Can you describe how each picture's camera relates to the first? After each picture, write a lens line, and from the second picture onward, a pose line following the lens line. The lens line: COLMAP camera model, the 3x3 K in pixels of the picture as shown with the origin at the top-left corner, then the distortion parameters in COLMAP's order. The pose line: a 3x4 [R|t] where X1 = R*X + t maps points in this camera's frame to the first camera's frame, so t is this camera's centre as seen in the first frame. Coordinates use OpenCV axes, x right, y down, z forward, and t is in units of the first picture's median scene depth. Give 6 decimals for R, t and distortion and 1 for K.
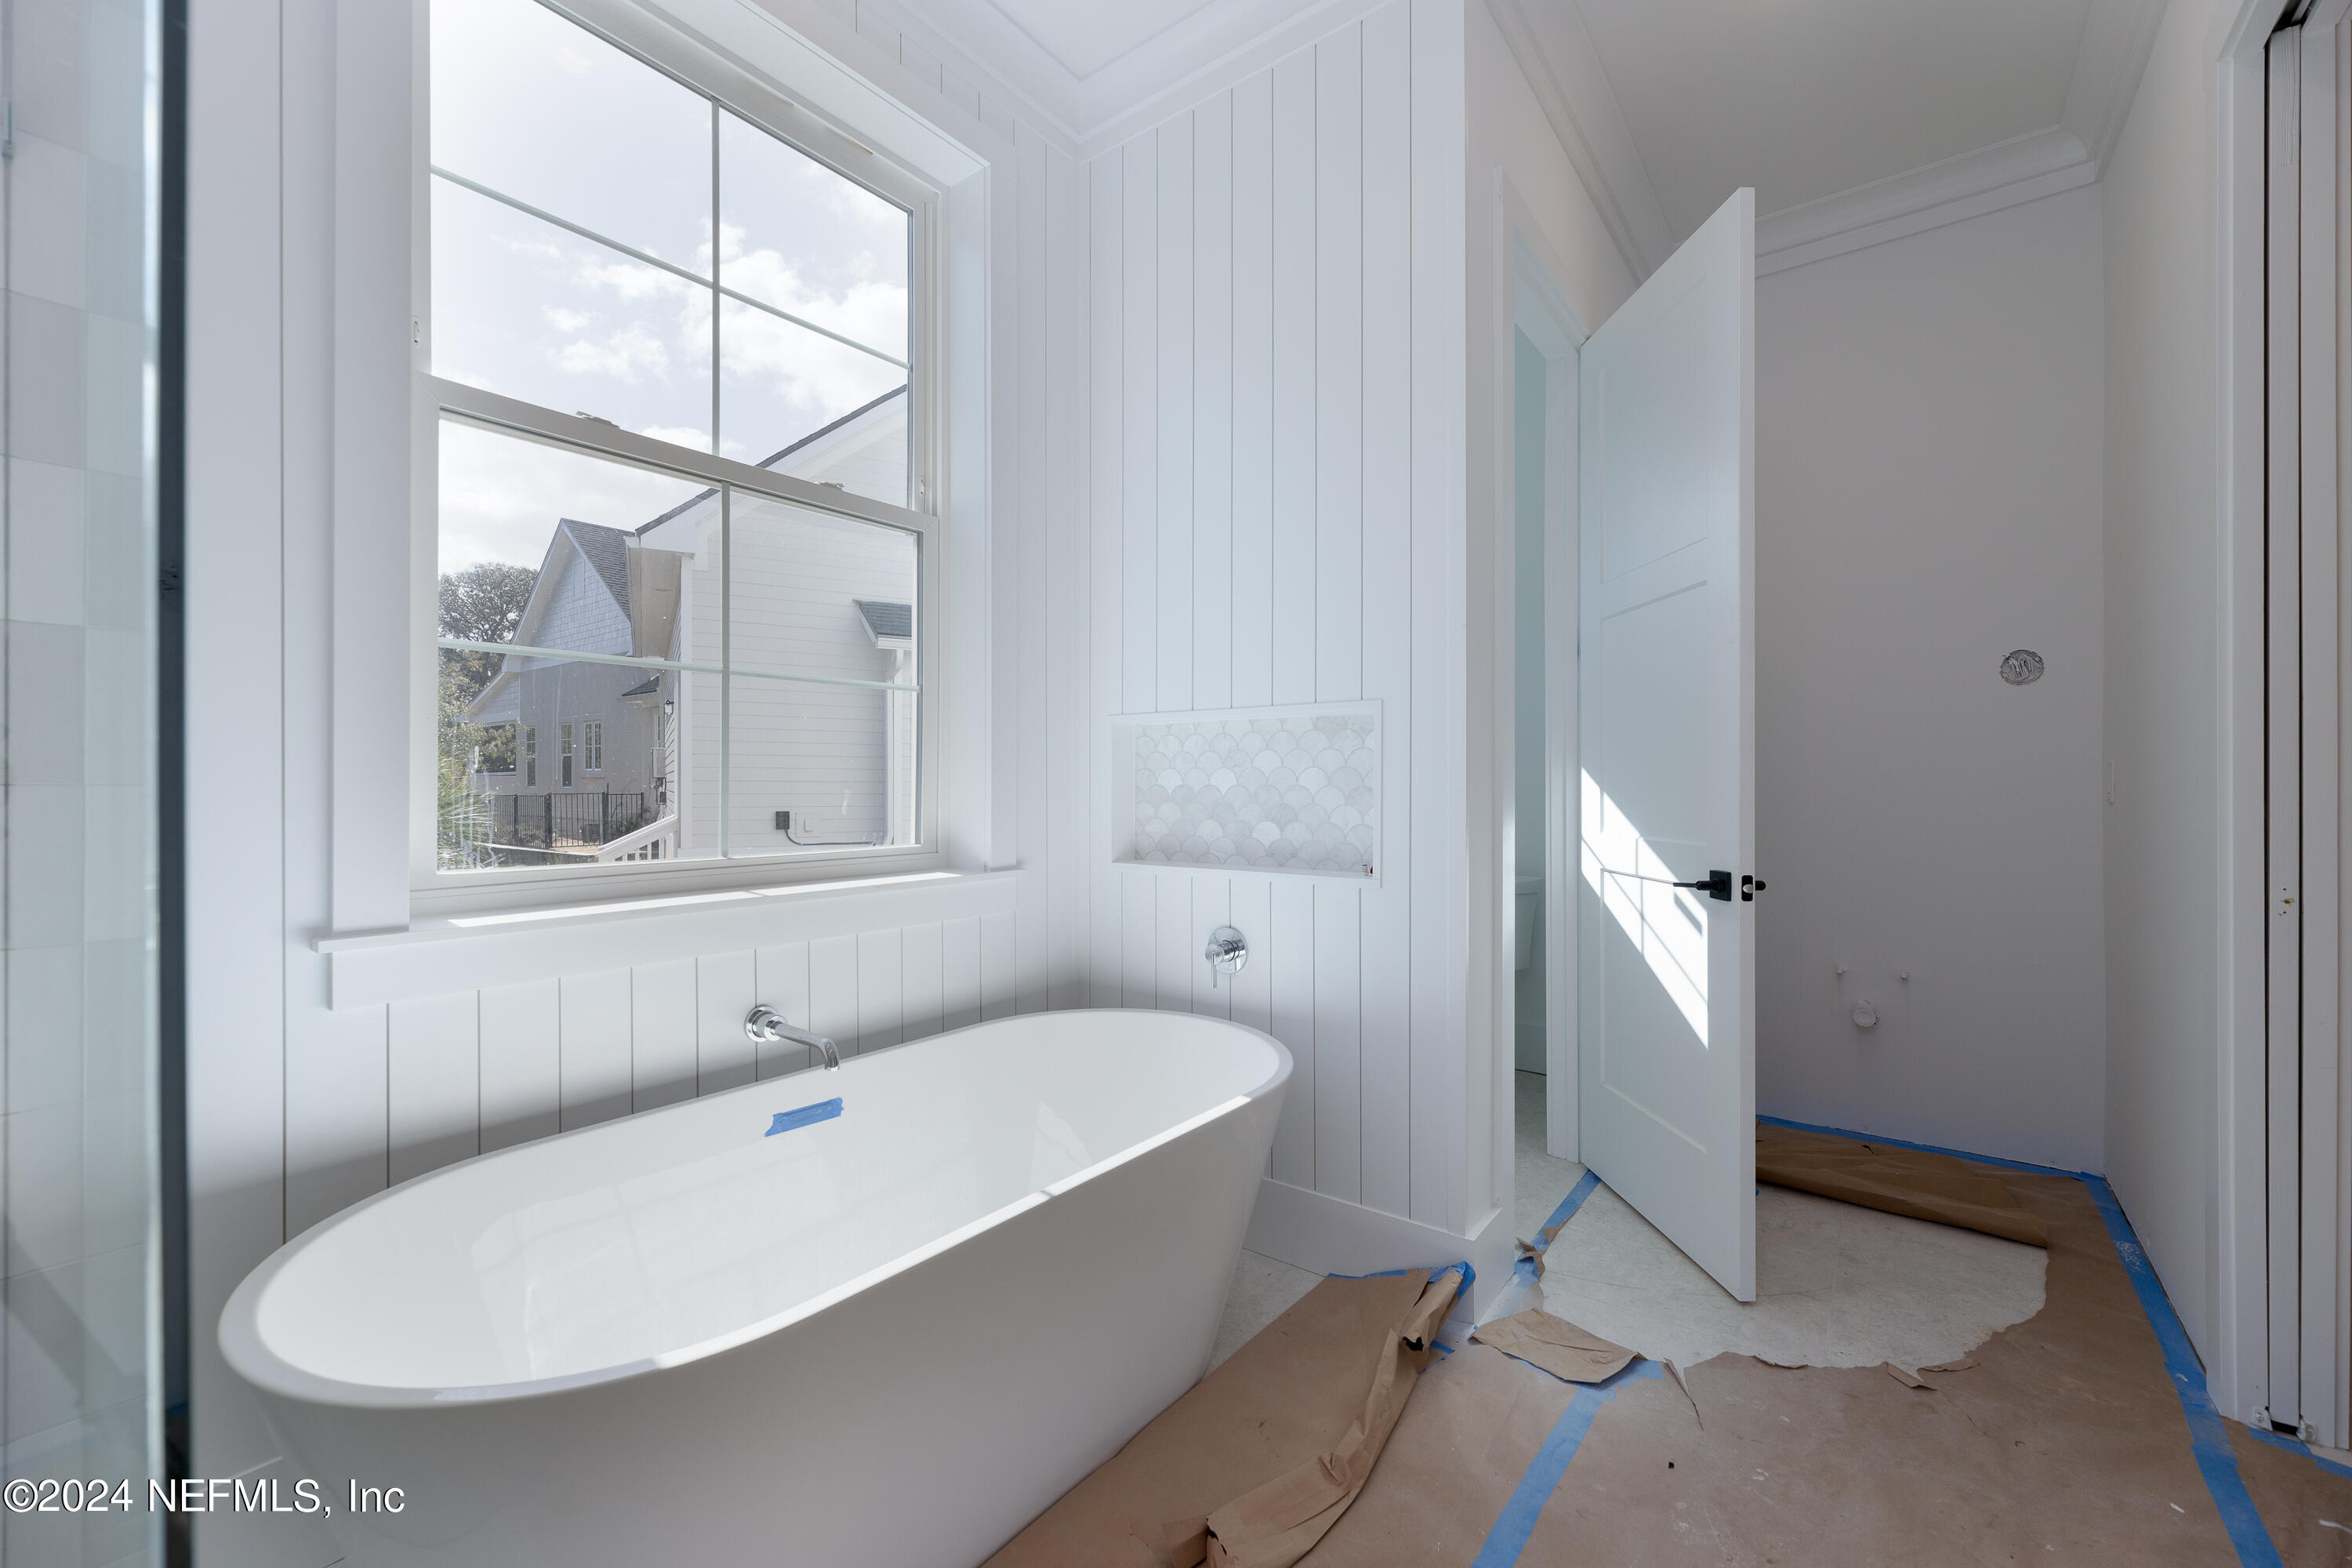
lens RADIAL K [[961.3, 0, 1172.8], [0, 961.3, 782.6], [0, 0, 1]] dist [0.000154, 0.000362]
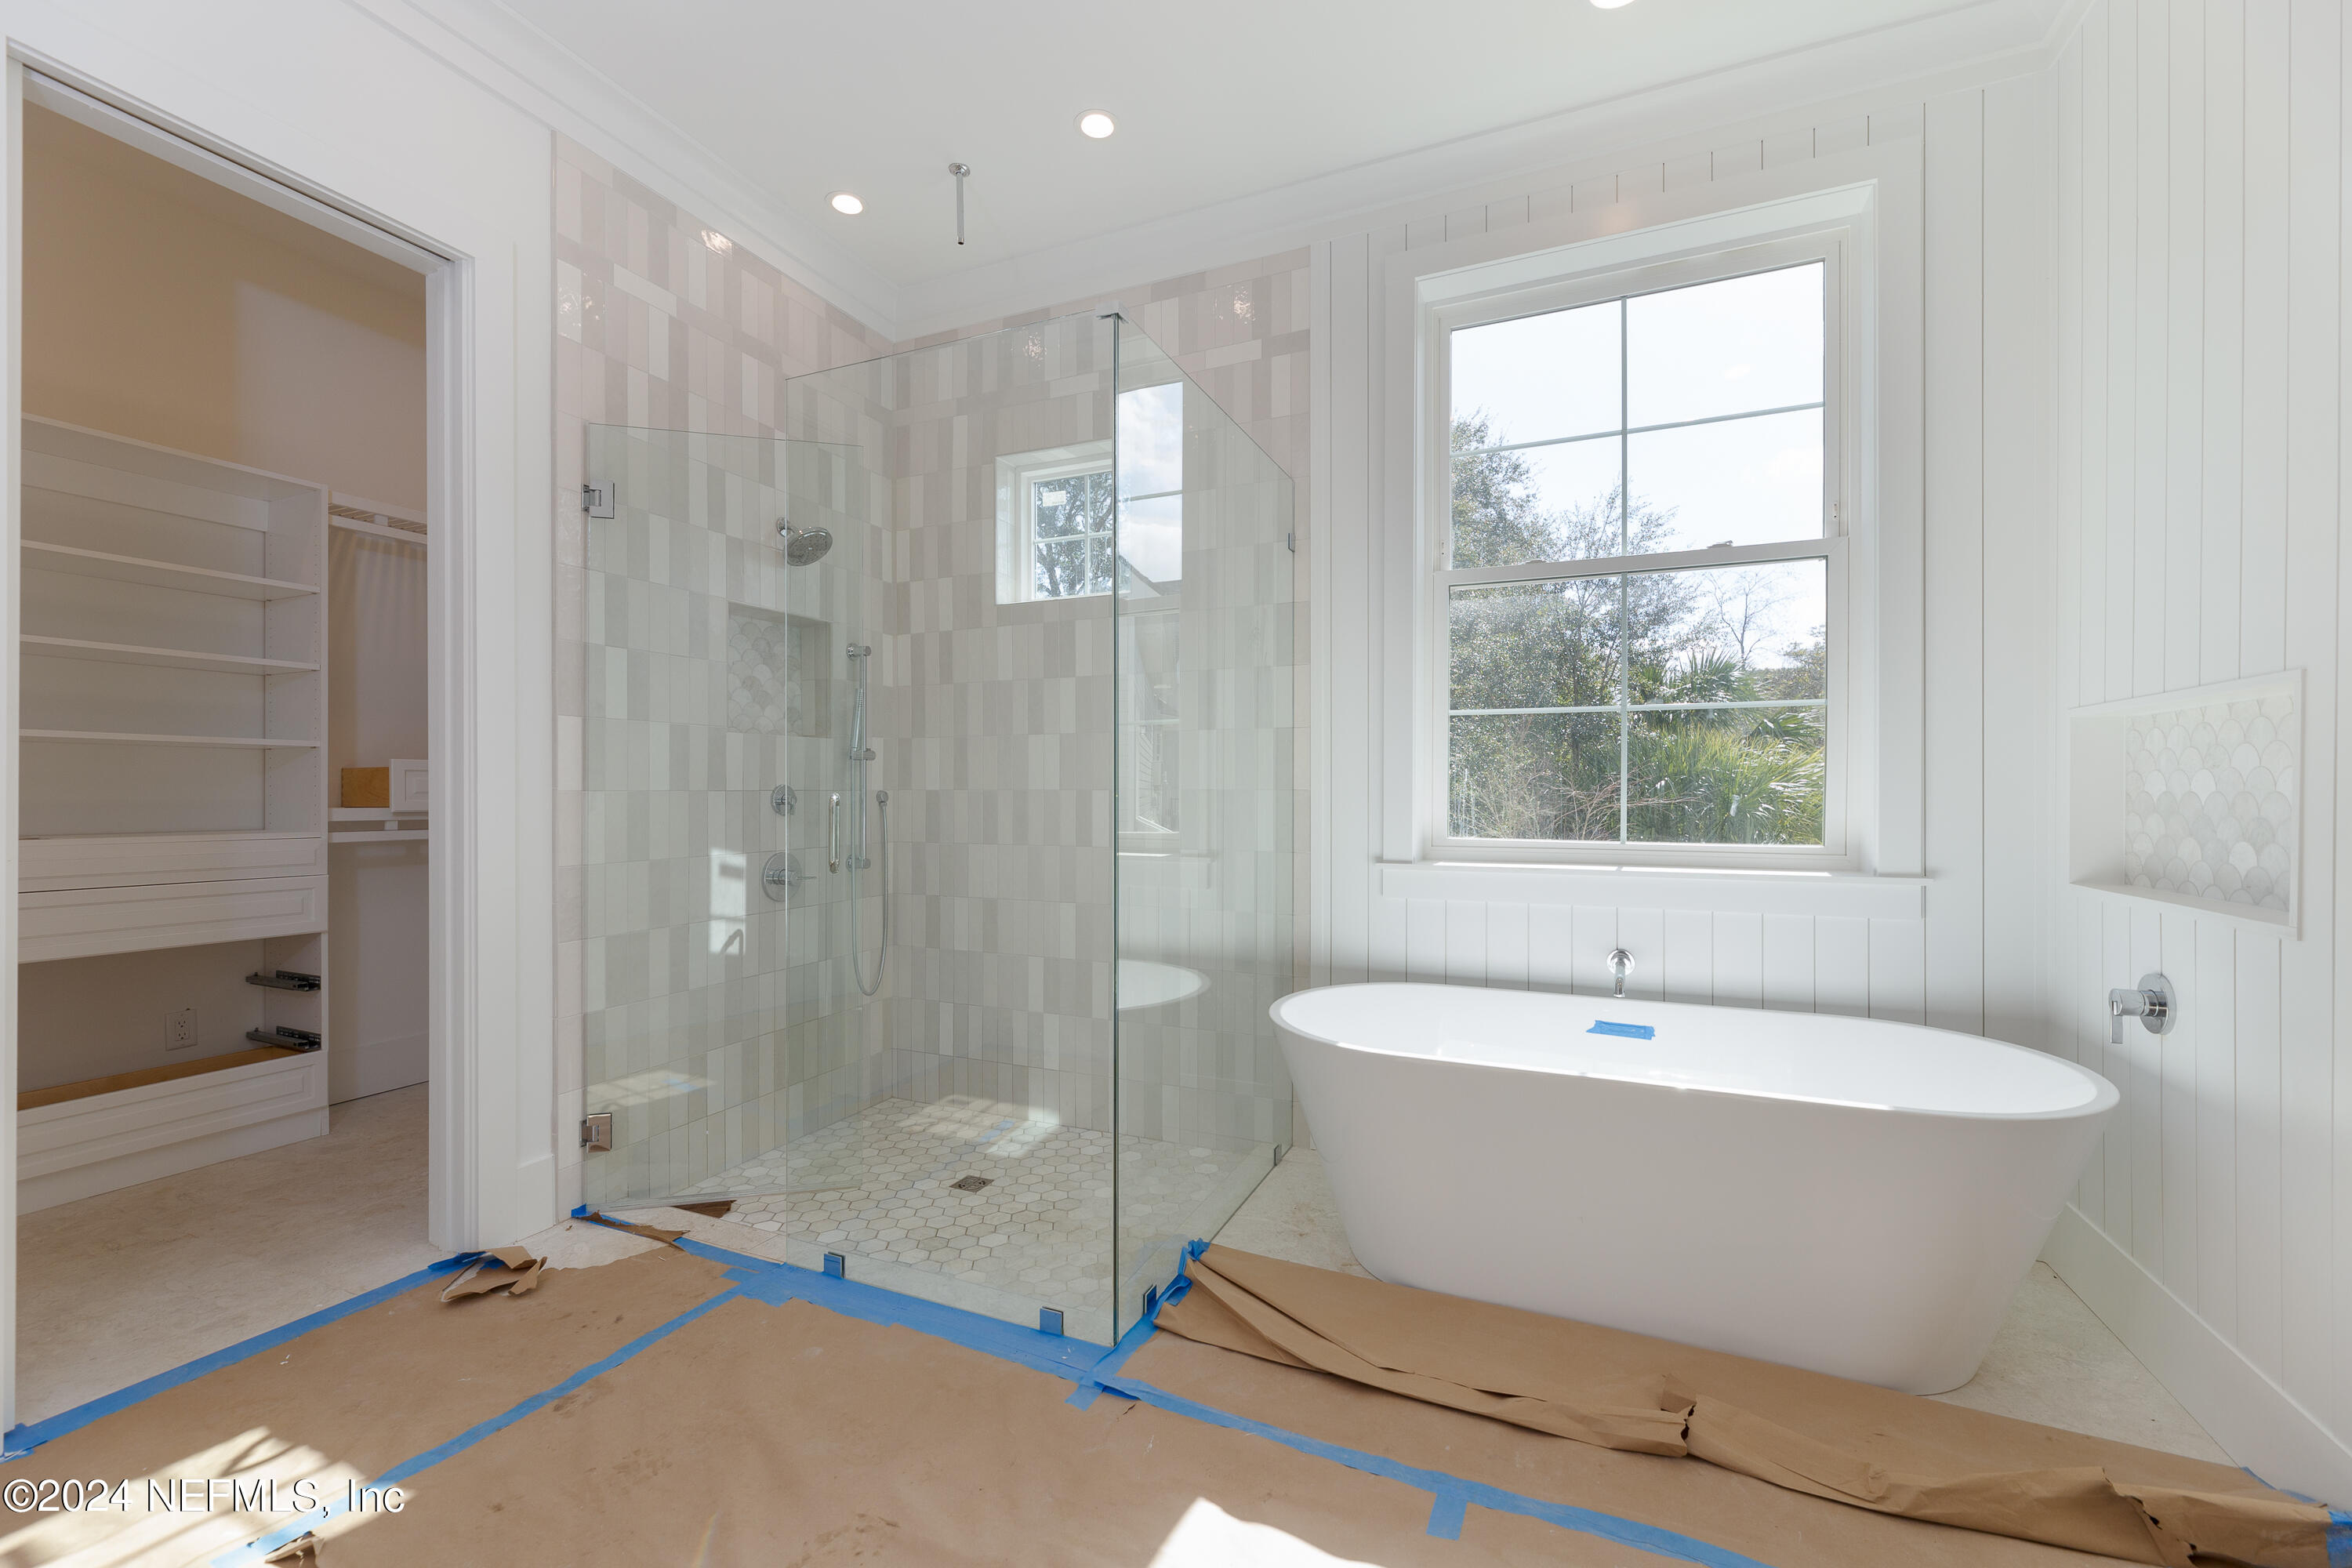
lens RADIAL K [[961.3, 0, 1163.0], [0, 961.3, 787.4], [0, 0, 1]] dist [0.000154, 0.000362]
pose [[0.215813, -0.002579, -0.976431, 0.632990], [-0.001063, 0.999995, -0.002876, 0.002326], [0.976434, 0.001659, 0.215809, 0.043193]]
